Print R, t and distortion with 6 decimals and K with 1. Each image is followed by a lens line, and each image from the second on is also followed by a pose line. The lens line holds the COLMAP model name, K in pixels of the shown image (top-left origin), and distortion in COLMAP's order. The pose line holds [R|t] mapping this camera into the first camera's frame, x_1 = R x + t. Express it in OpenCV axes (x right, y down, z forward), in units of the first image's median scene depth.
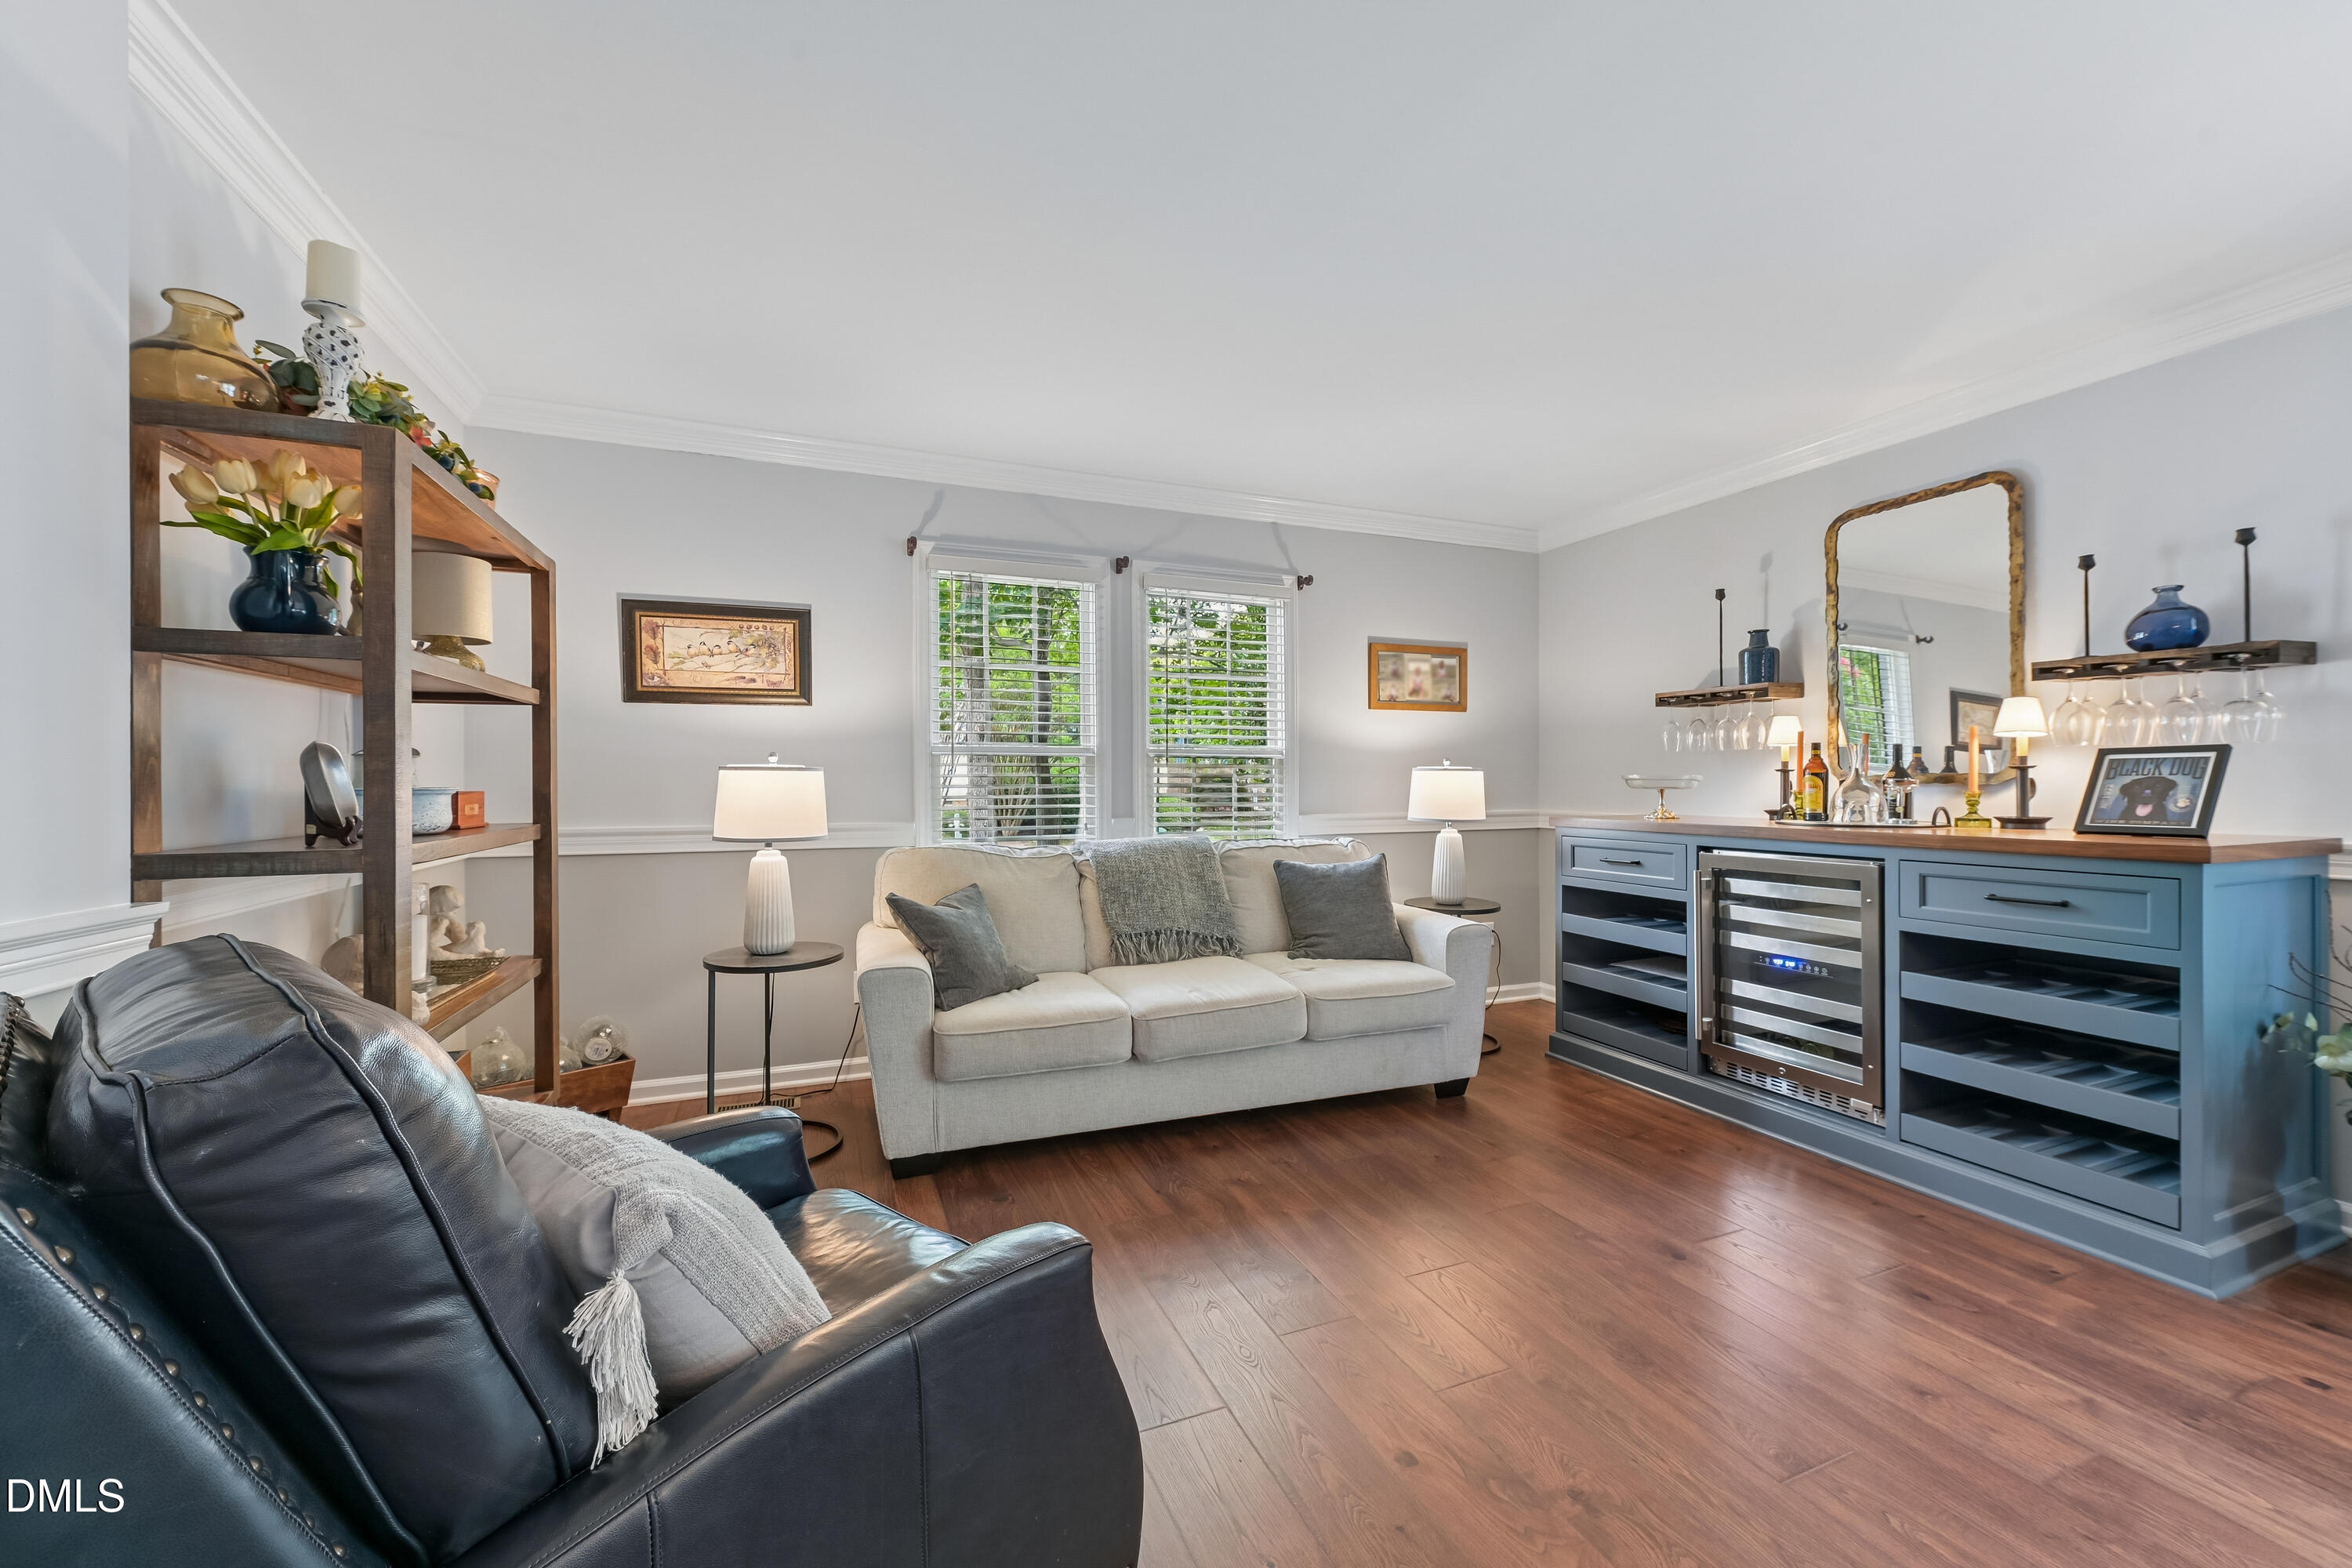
lens RADIAL K [[920.3, 0, 1189.1], [0, 920.3, 778.0], [0, 0, 1]] dist [0.000021, -0.000196]
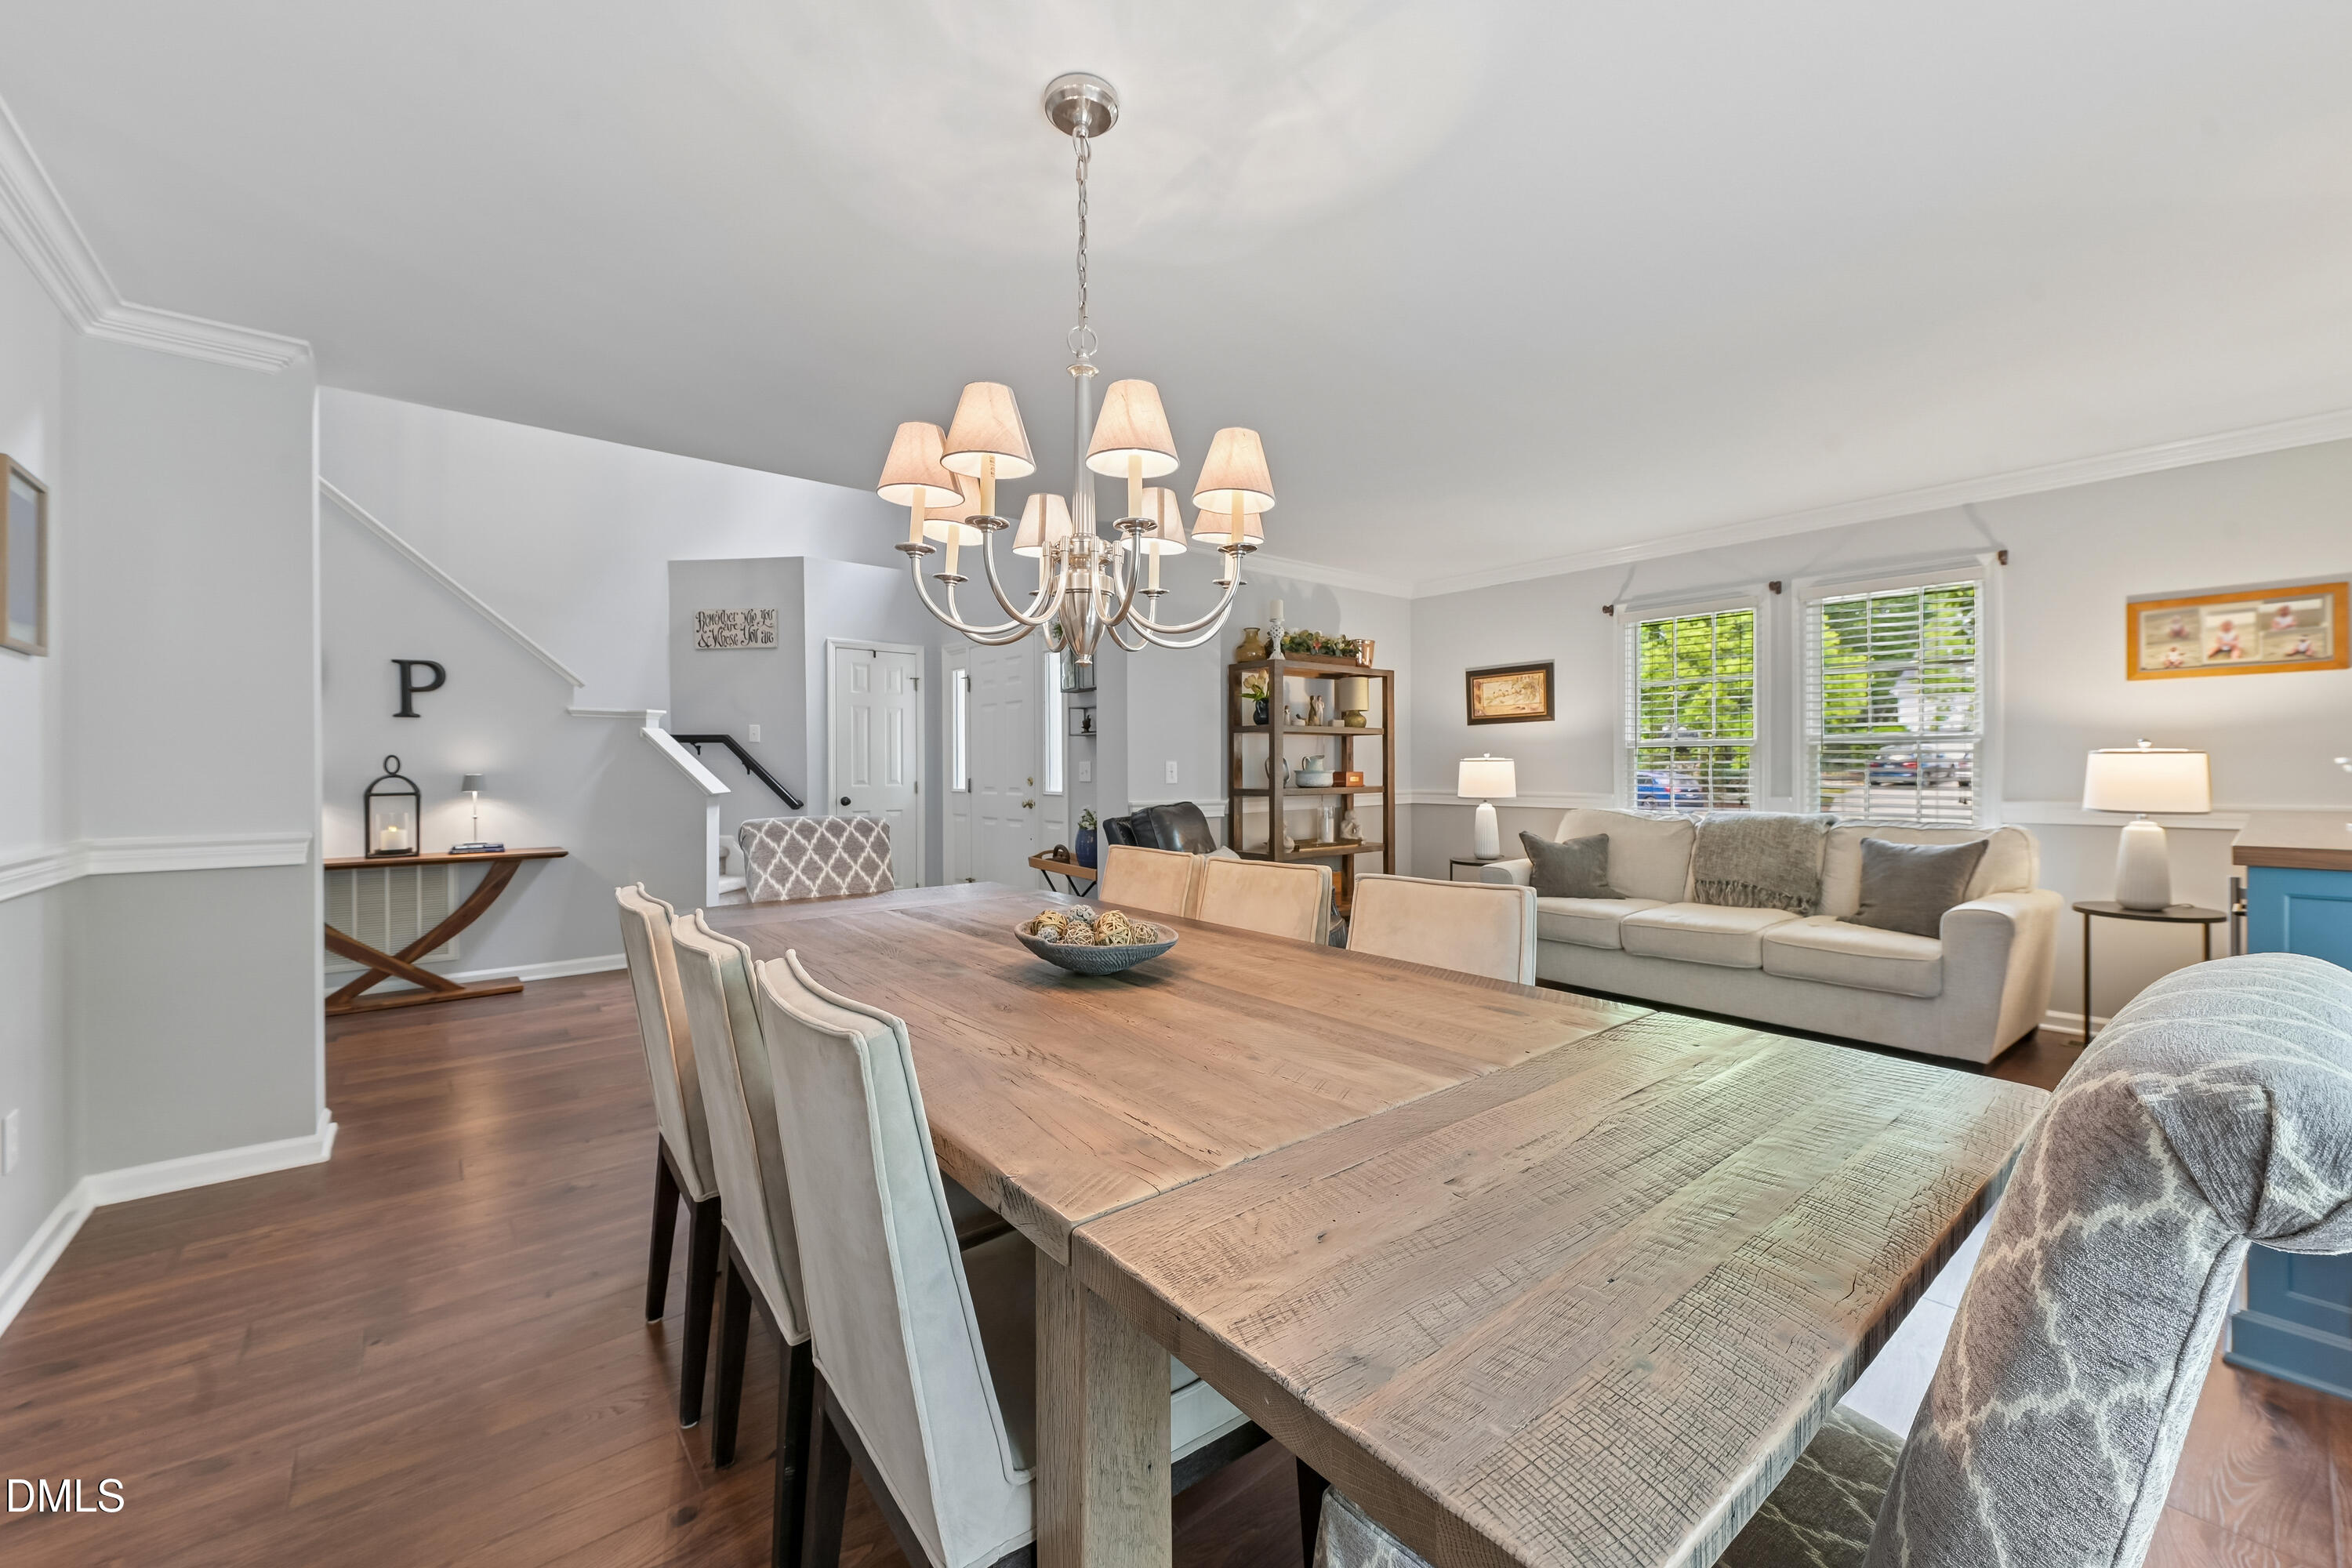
lens RADIAL K [[920.3, 0, 1189.1], [0, 920.3, 778.0], [0, 0, 1]] dist [0.000021, -0.000196]
pose [[0.295535, 0.010998, -0.955268, 0.913790], [0.006422, 0.999888, 0.013498, -0.002767], [0.955310, -0.010124, 0.295432, -0.102735]]
